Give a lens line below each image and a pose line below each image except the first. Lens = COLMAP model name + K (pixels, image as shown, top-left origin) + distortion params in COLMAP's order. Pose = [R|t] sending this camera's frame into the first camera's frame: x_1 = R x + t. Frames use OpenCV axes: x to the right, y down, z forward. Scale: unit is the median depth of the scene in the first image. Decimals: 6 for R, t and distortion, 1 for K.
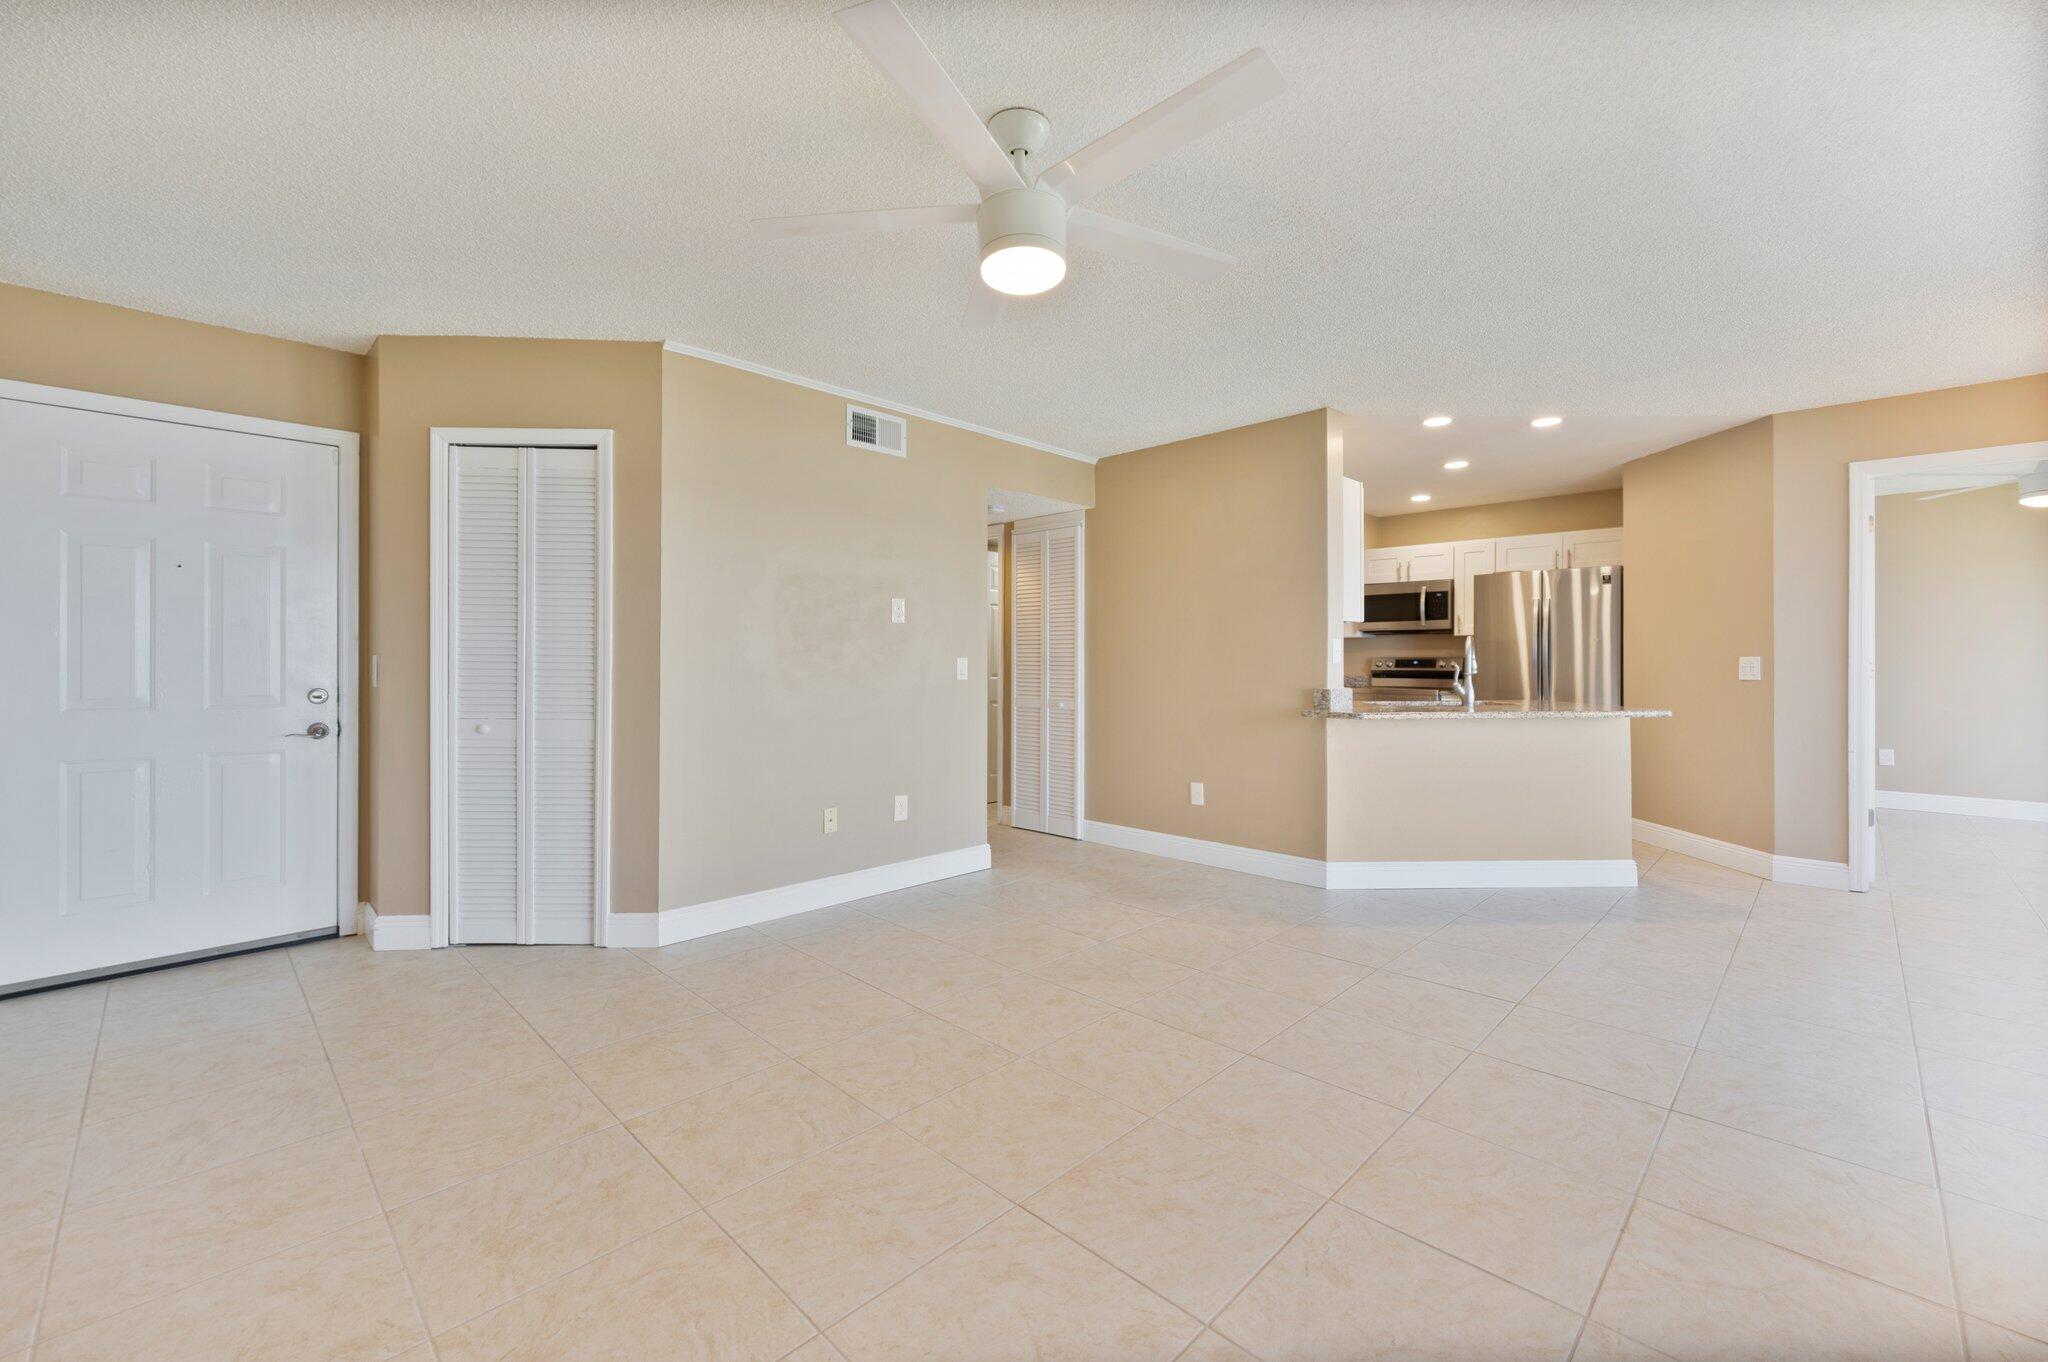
lens RADIAL K [[841.8, 0, 1041.9], [0, 841.8, 655.6], [0, 0, 1]] dist [0.000386, -0.000337]
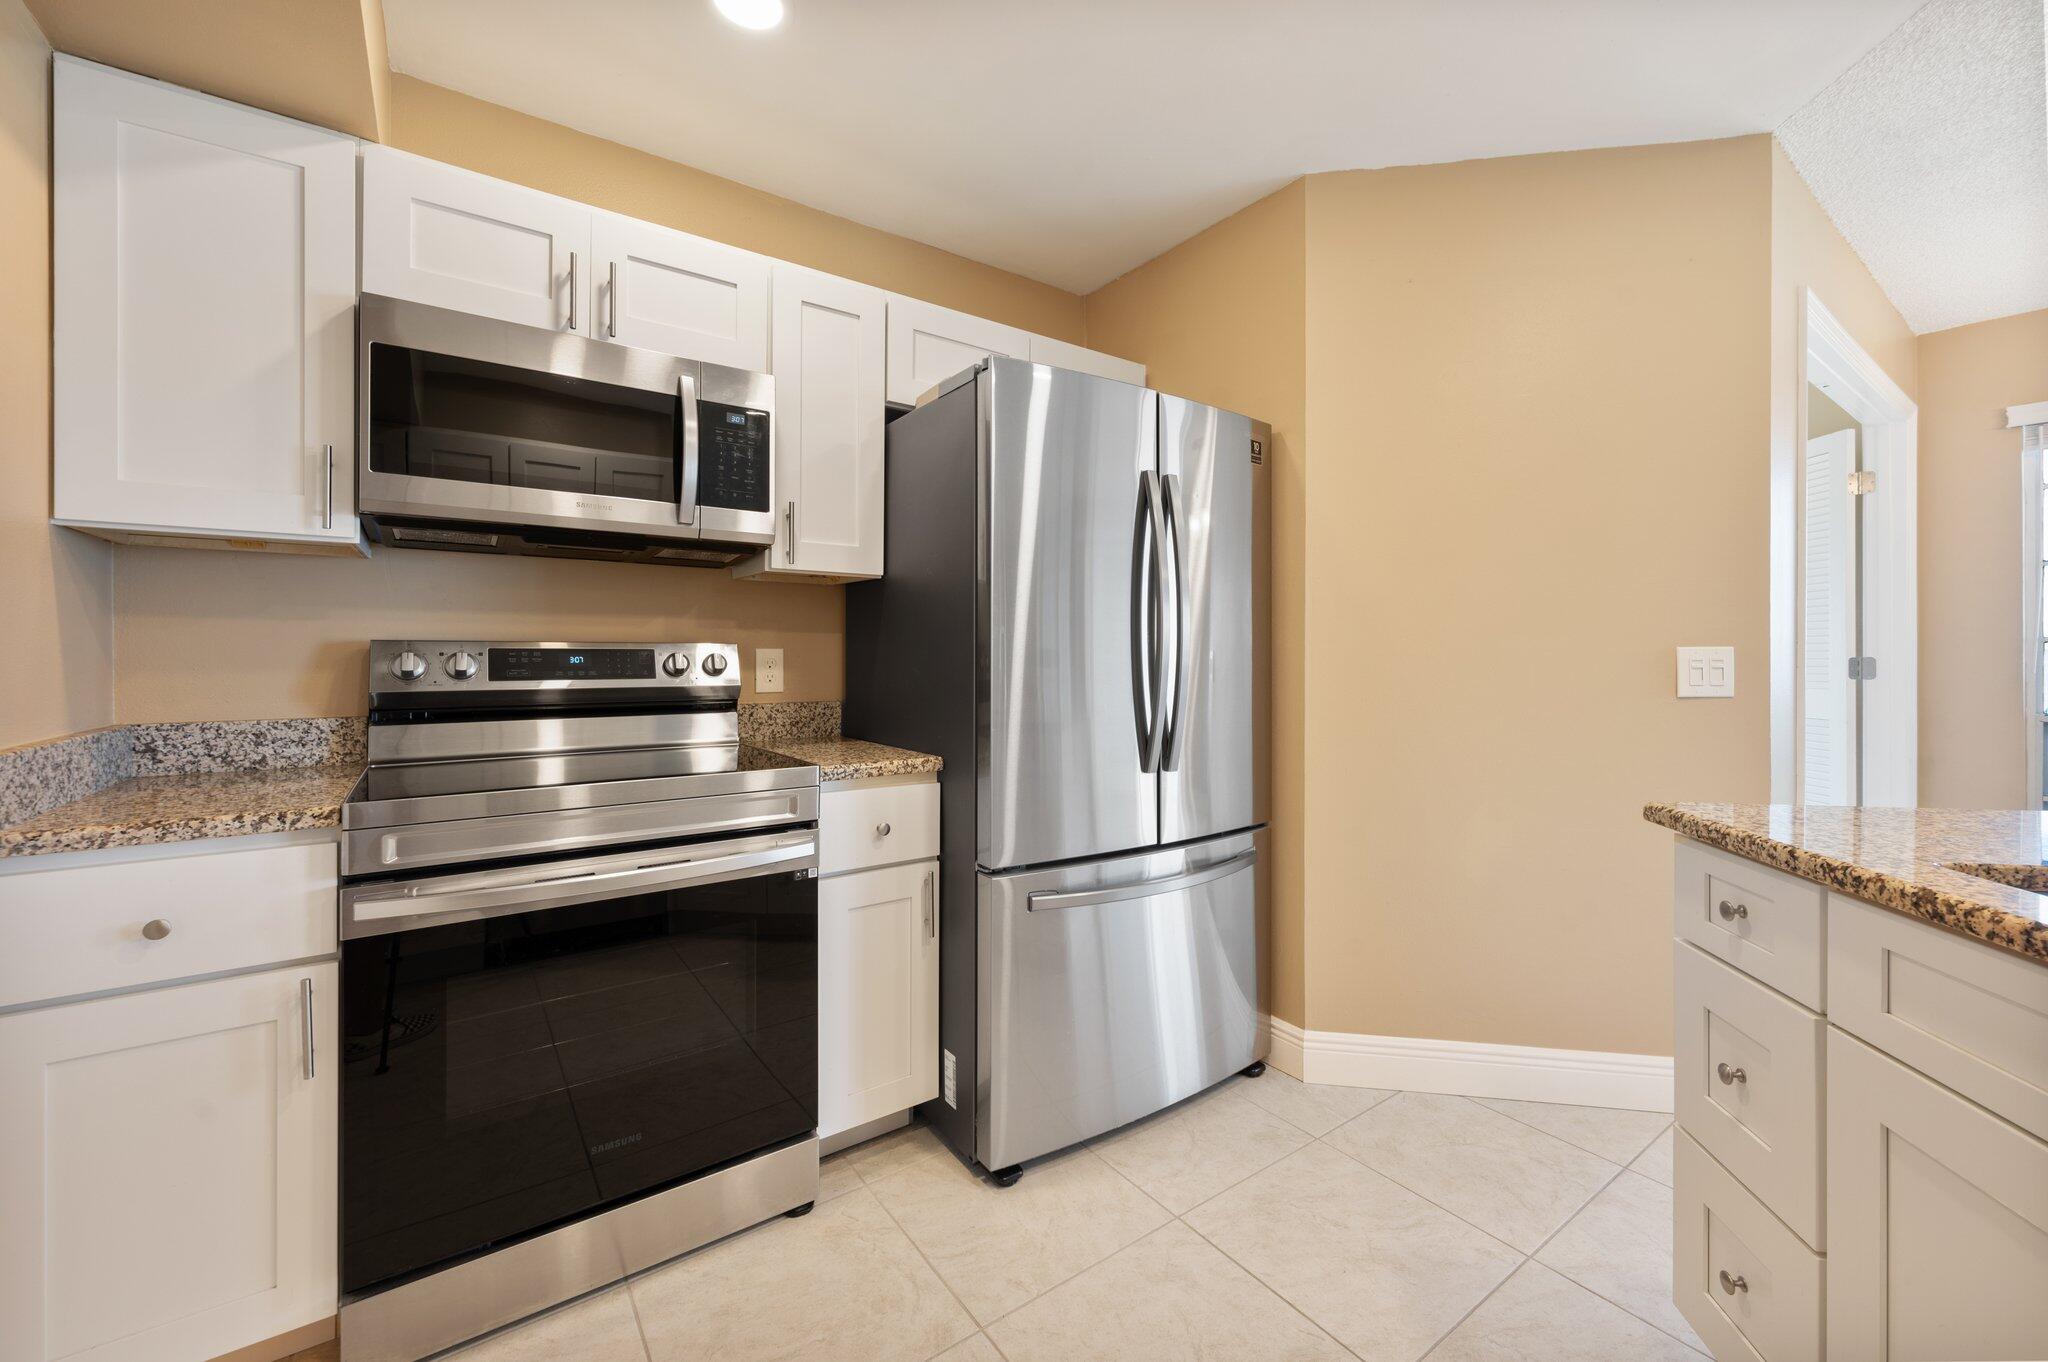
lens RADIAL K [[841.8, 0, 1065.0], [0, 841.8, 653.3], [0, 0, 1]] dist [0.000386, -0.000337]
pose [[0.176114, -0.003100, 0.984365, 0.319037], [-0.007763, 0.999960, 0.004538, 0.006111], [-0.984339, -0.008441, 0.176083, 1.253734]]
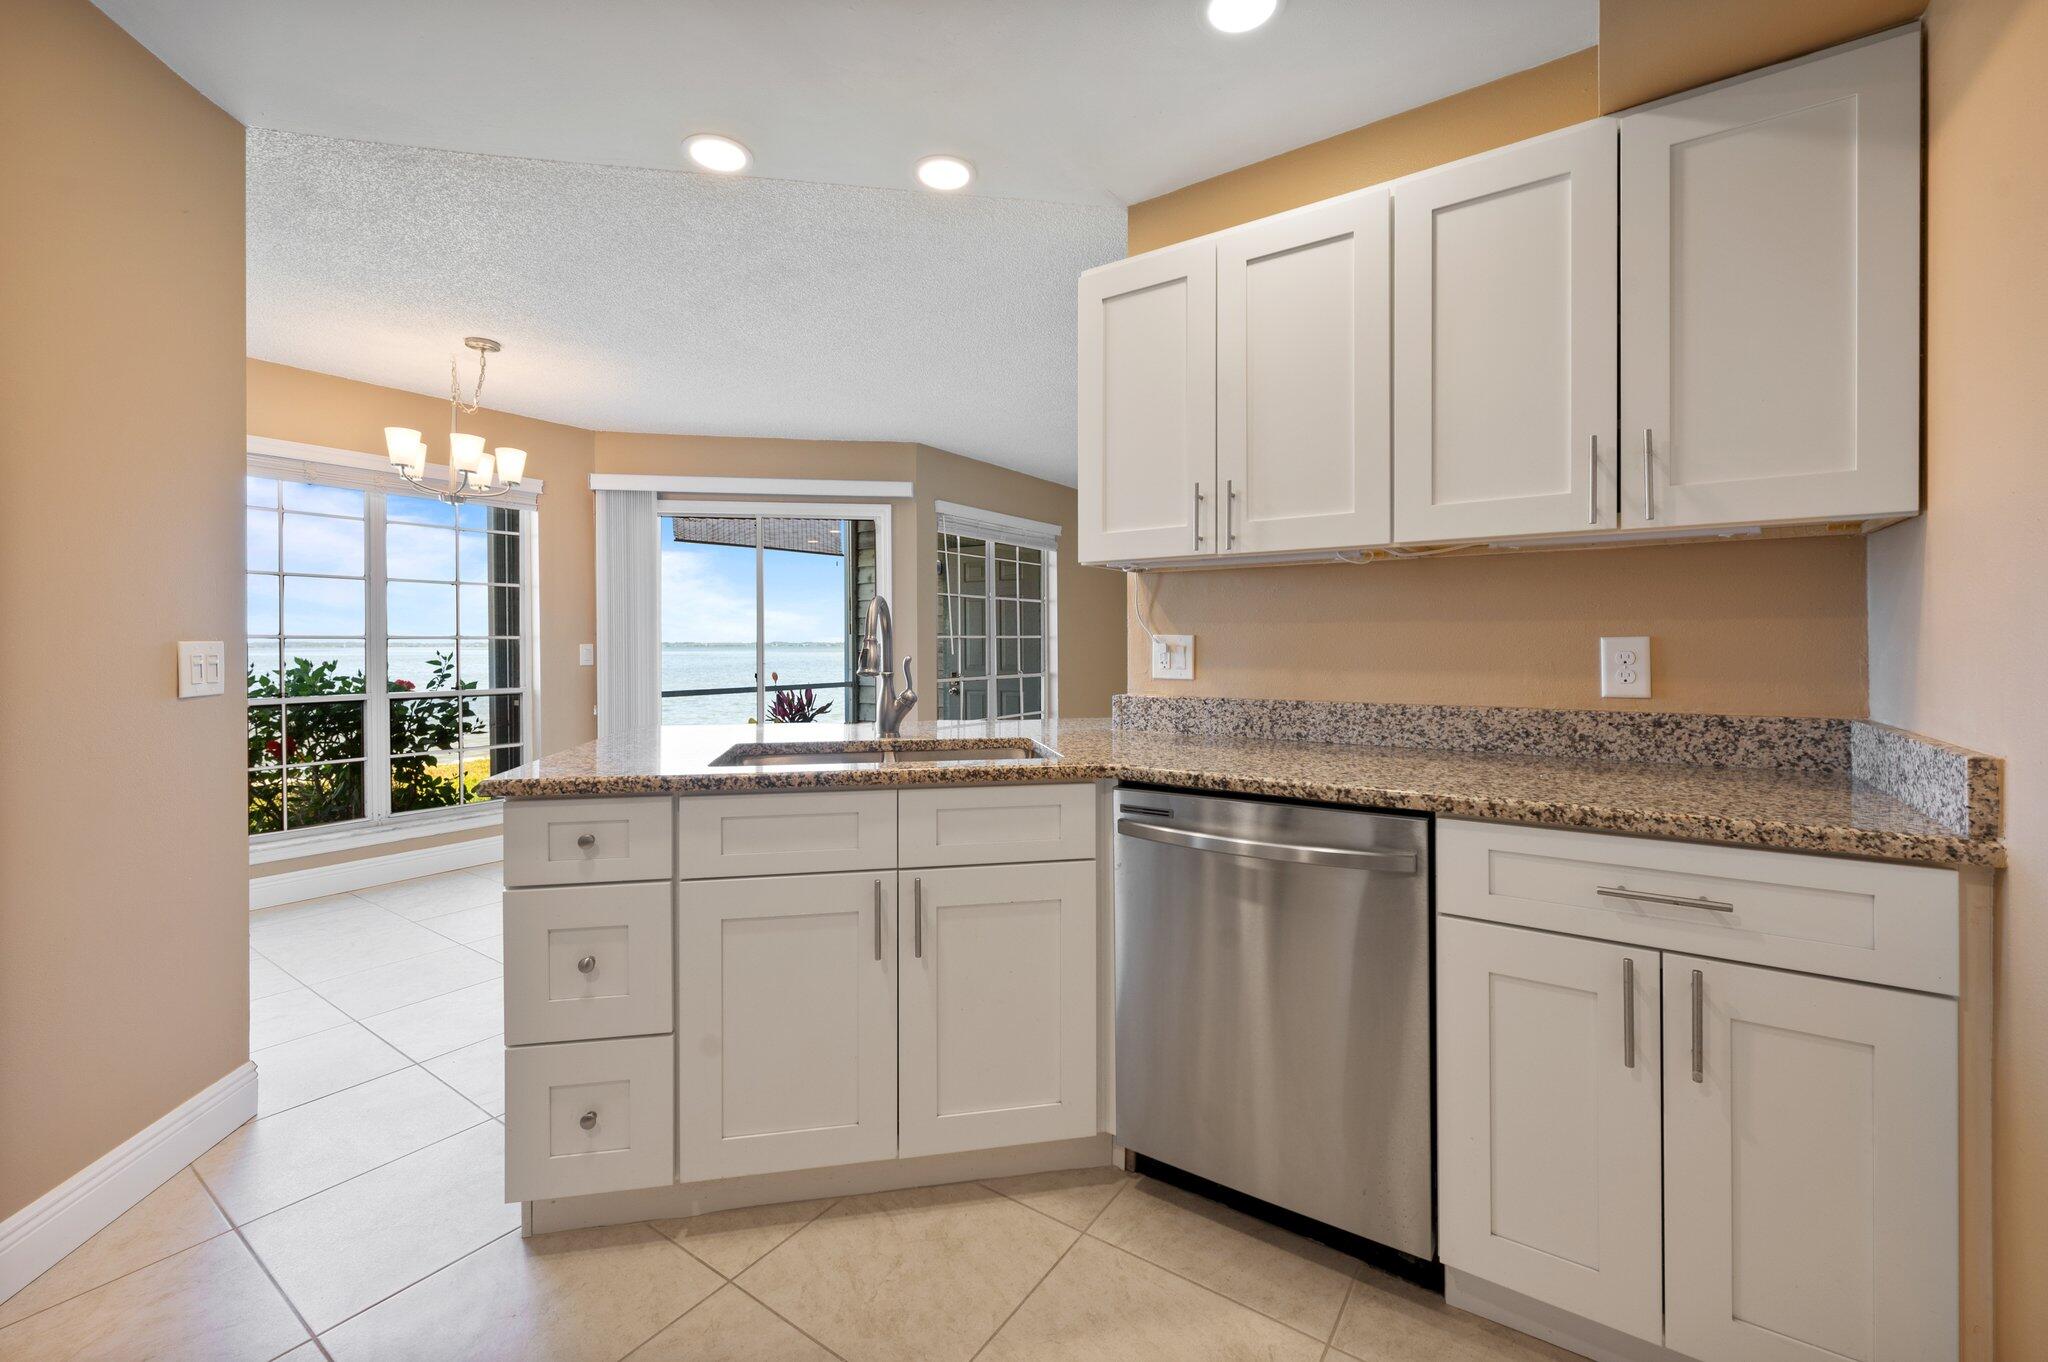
lens RADIAL K [[841.8, 0, 1013.1], [0, 841.8, 644.5], [0, 0, 1]] dist [0.000386, -0.000337]
pose [[-0.987826, 0.000185, -0.155563, 0.495629], [0.001498, 0.999964, -0.008323, 0.007432], [0.155556, -0.008455, -0.987791, 1.471404]]
